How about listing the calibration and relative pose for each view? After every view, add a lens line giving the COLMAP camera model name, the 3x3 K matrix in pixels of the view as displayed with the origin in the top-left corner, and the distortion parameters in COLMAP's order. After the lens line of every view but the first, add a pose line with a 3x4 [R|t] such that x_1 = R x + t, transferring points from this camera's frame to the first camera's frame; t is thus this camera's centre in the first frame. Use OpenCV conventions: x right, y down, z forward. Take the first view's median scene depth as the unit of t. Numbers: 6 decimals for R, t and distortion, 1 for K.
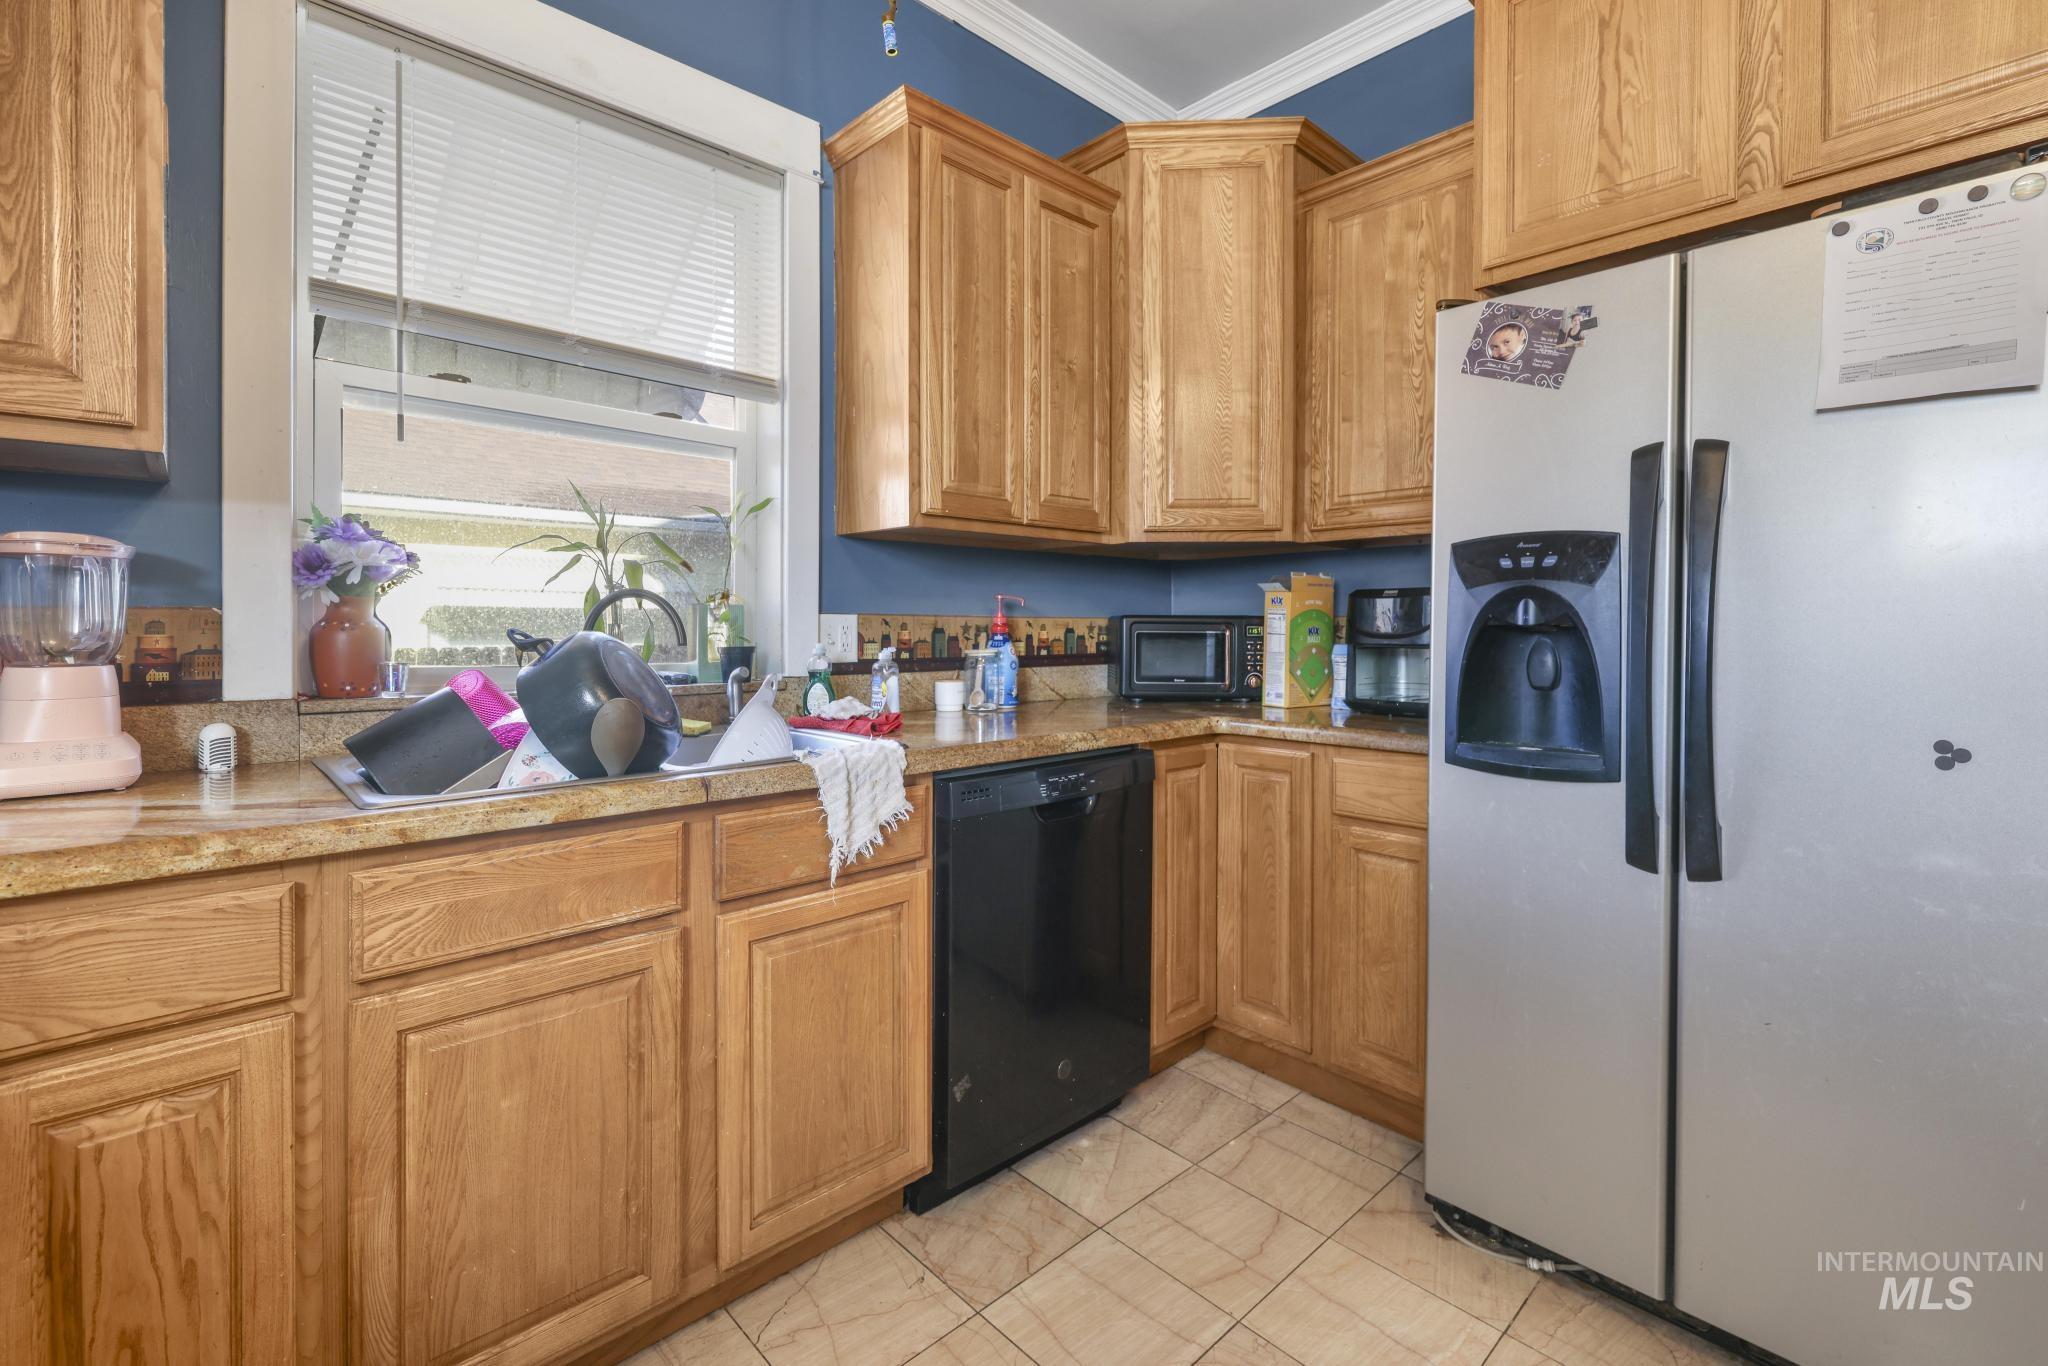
lens RADIAL K [[895.2, 0, 1014.8], [0, 895.2, 644.3], [0, 0, 1]] dist [0.001212, -0.000006]
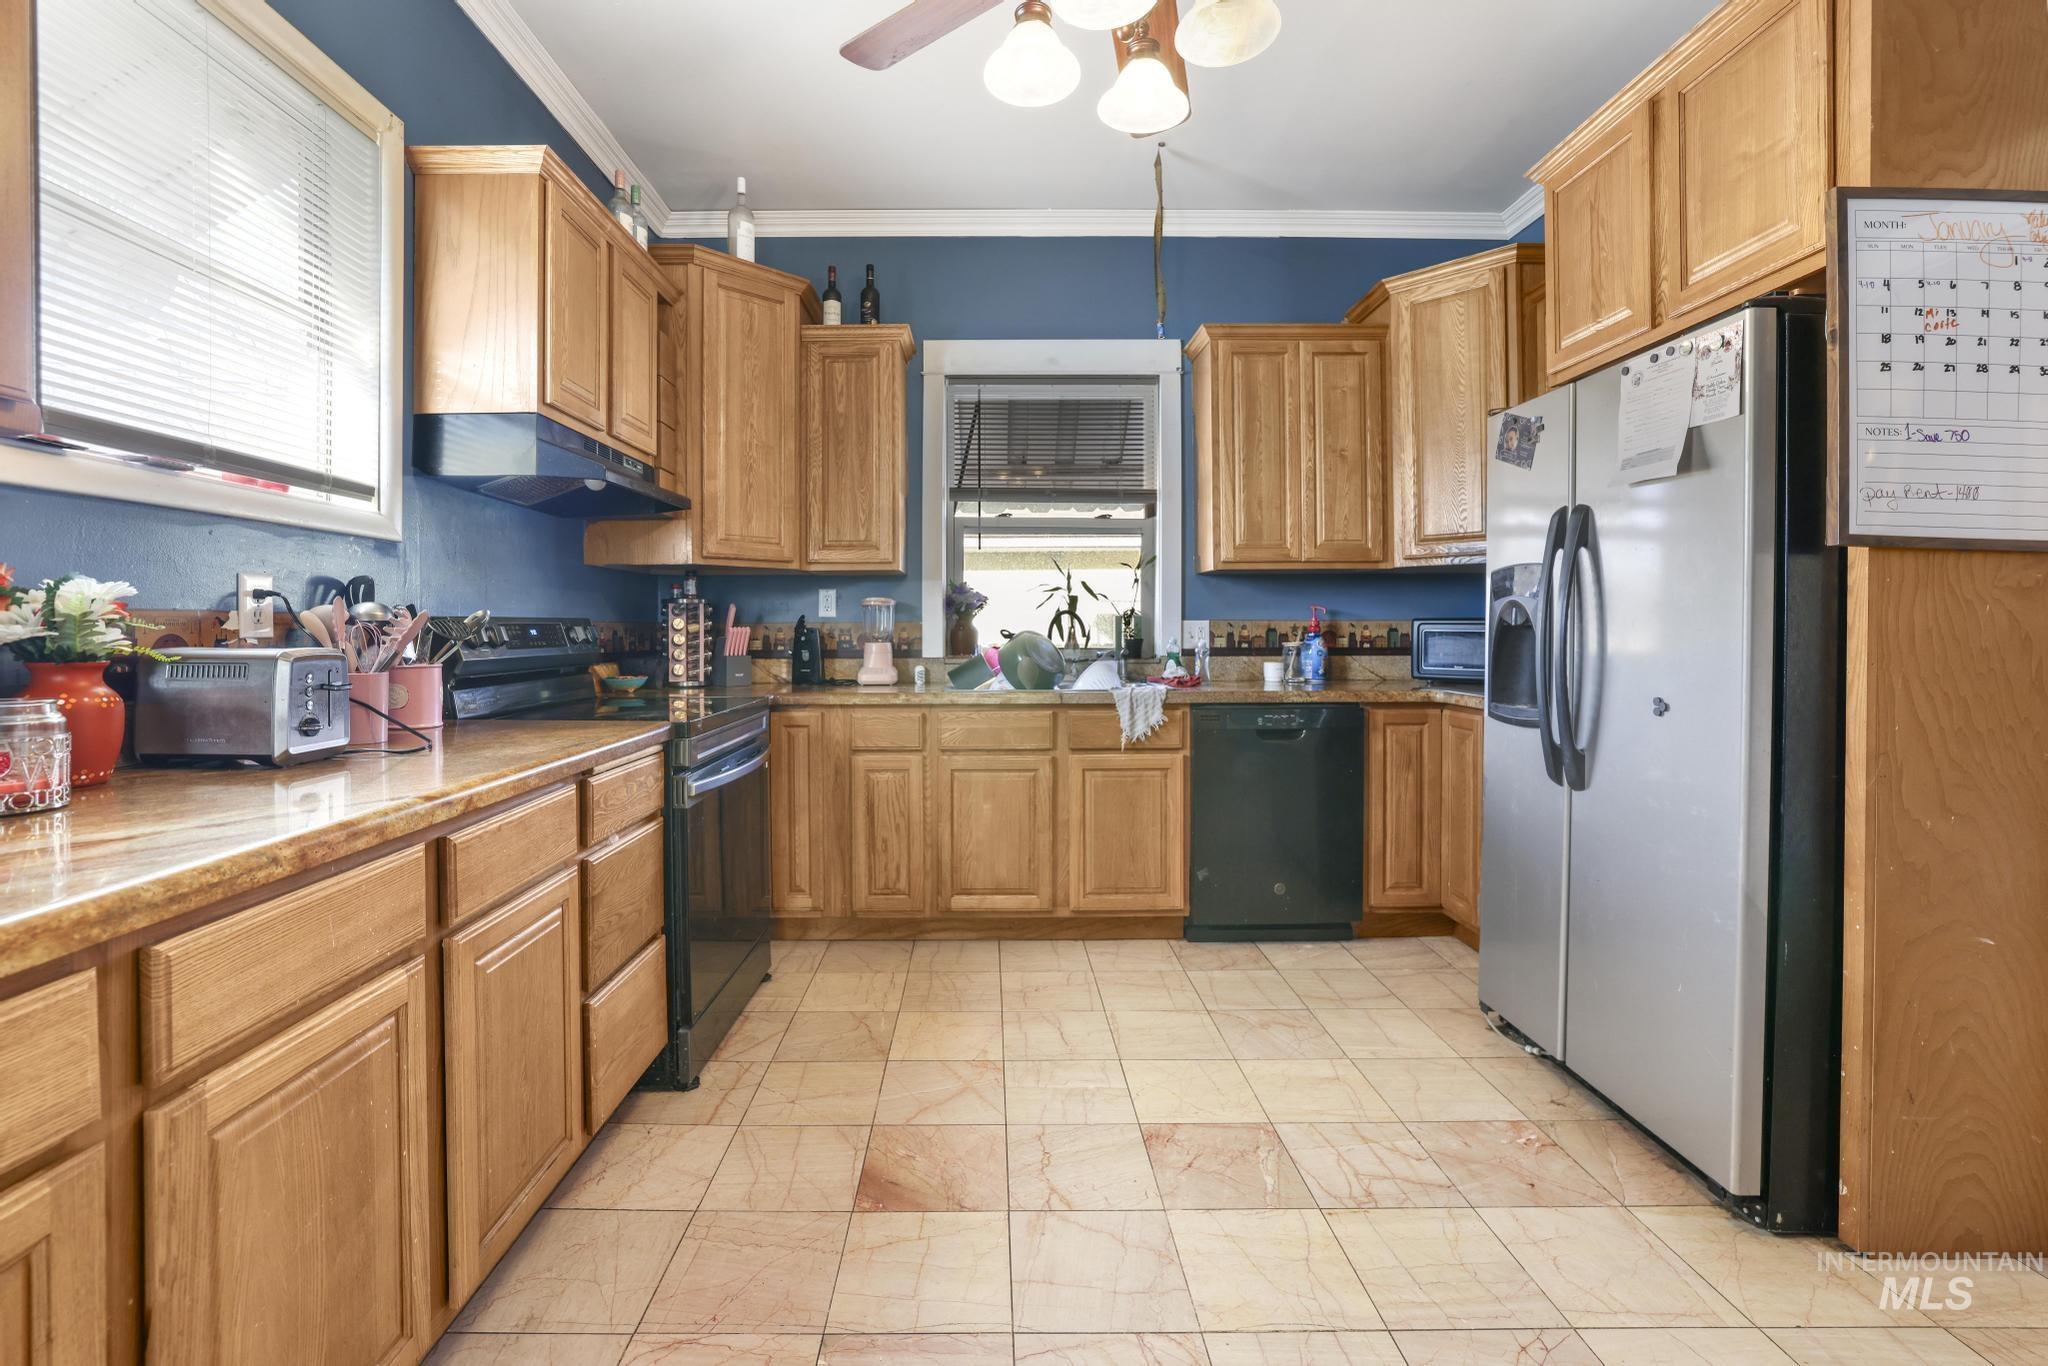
lens RADIAL K [[893.4, 0, 1031.3], [0, 893.4, 664.9], [0, 0, 1]] dist [-0.013935, 0.000273]
pose [[0.762232, 0.022232, -0.646922, 0.849655], [-0.007765, 0.999652, 0.025204, 0.013338], [0.647257, -0.014188, 0.762140, -0.636383]]
